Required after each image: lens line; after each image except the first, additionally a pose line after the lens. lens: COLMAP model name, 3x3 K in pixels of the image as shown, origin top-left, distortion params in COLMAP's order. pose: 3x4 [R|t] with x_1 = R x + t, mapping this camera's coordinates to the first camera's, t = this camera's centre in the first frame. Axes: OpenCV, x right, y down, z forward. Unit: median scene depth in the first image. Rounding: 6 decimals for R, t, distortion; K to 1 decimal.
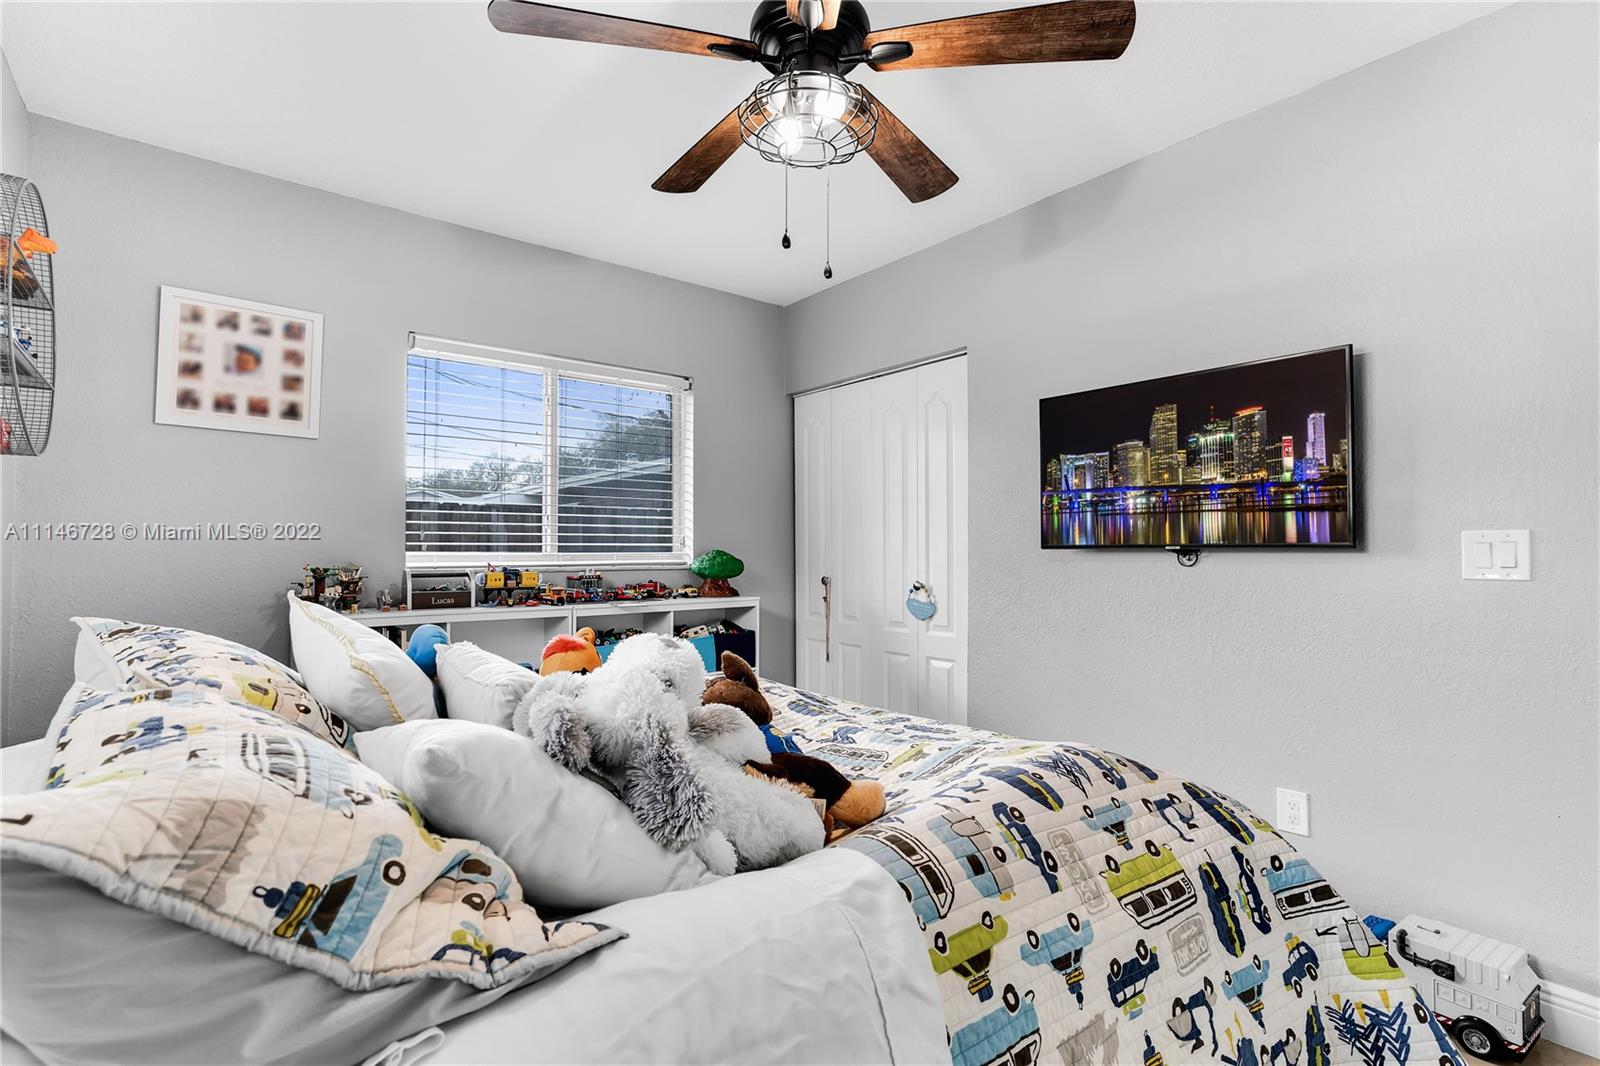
lens RADIAL K [[729.7, 0, 808.7], [0, 729.7, 529.6], [0, 0, 1]] dist [-0.006672, 0.003880]
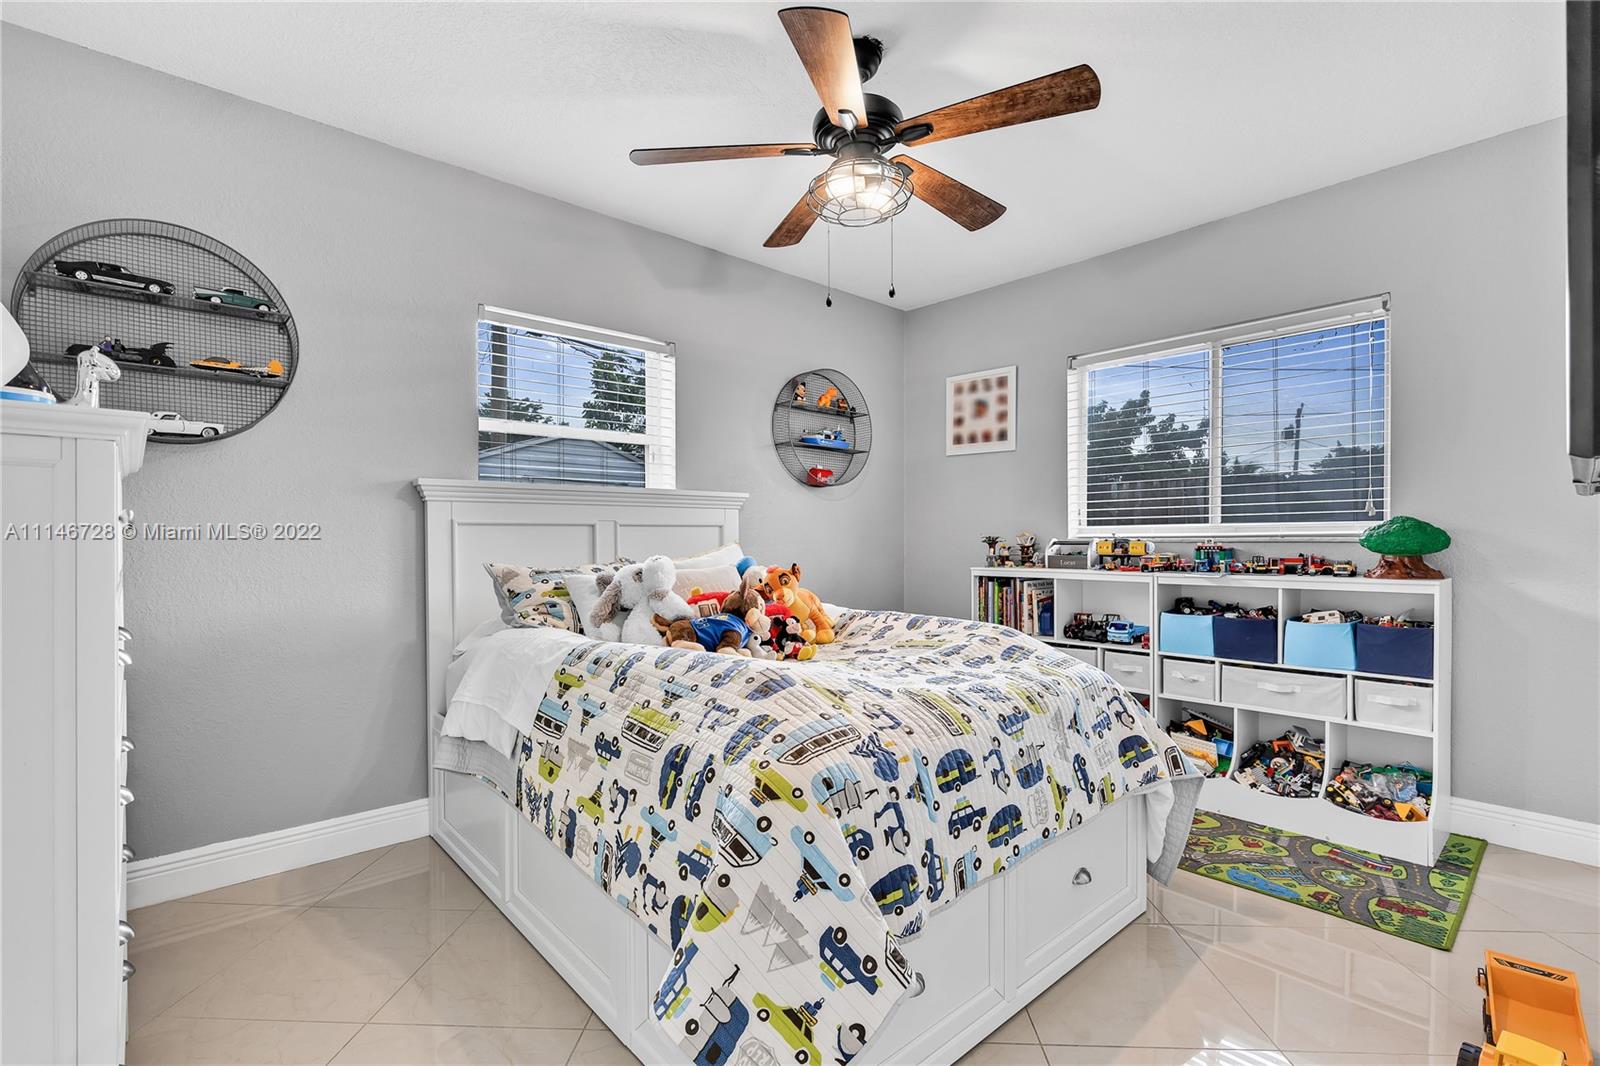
lens RADIAL K [[729.7, 0, 810.0], [0, 729.7, 529.4], [0, 0, 1]] dist [-0.006672, 0.003880]
pose [[0.080151, -0.012986, -0.996698, 0.809029], [0.039171, 0.999184, -0.009868, 0.036290], [0.996013, -0.038251, 0.080594, 0.483077]]
